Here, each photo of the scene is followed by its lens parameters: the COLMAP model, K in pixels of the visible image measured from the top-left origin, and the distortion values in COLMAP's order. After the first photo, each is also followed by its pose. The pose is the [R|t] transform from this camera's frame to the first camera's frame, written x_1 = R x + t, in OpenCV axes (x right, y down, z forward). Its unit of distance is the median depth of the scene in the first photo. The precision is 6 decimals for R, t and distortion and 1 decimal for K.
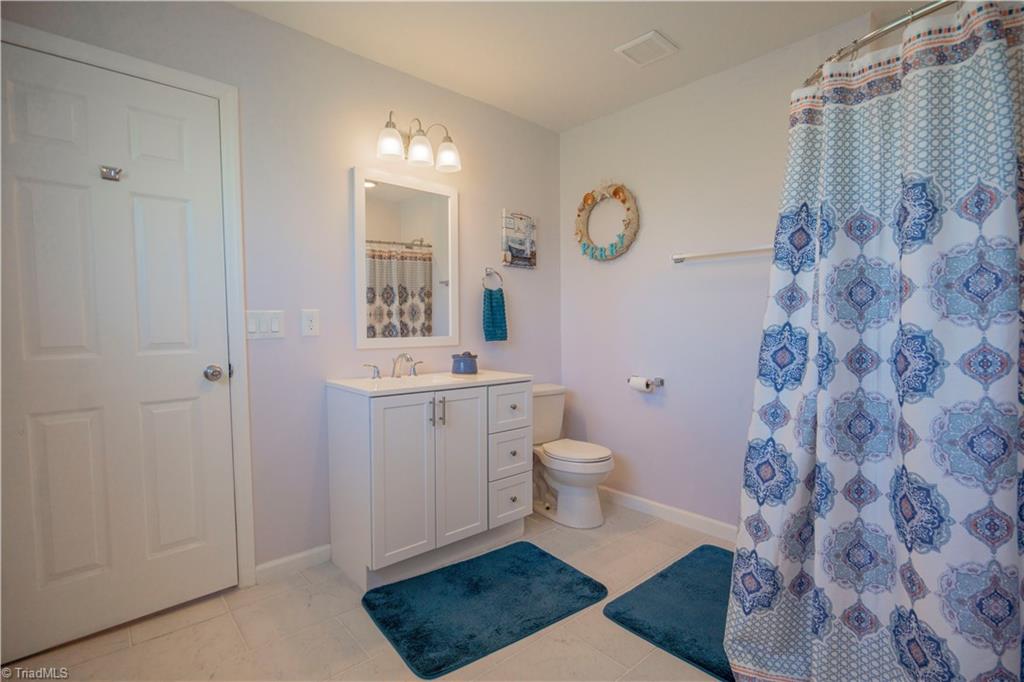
lens RADIAL K [[461.1, 0, 512.0], [0, 461.1, 341.0], [0, 0, 1]] dist [-0.010518, 0.000122]
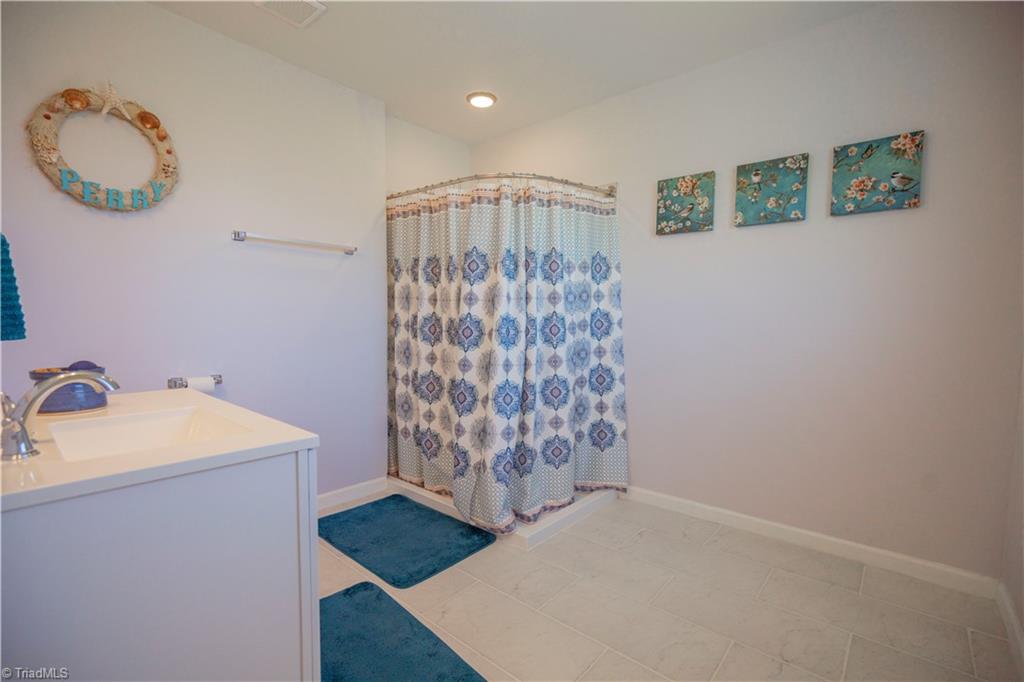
lens RADIAL K [[461.1, 0, 512.0], [0, 461.1, 341.0], [0, 0, 1]] dist [-0.010518, 0.000122]
pose [[-0.164809, -0.050771, 0.985018, -0.795491], [0.022545, 0.998219, 0.055223, -0.023602], [-0.986068, 0.031309, -0.163371, 0.850649]]
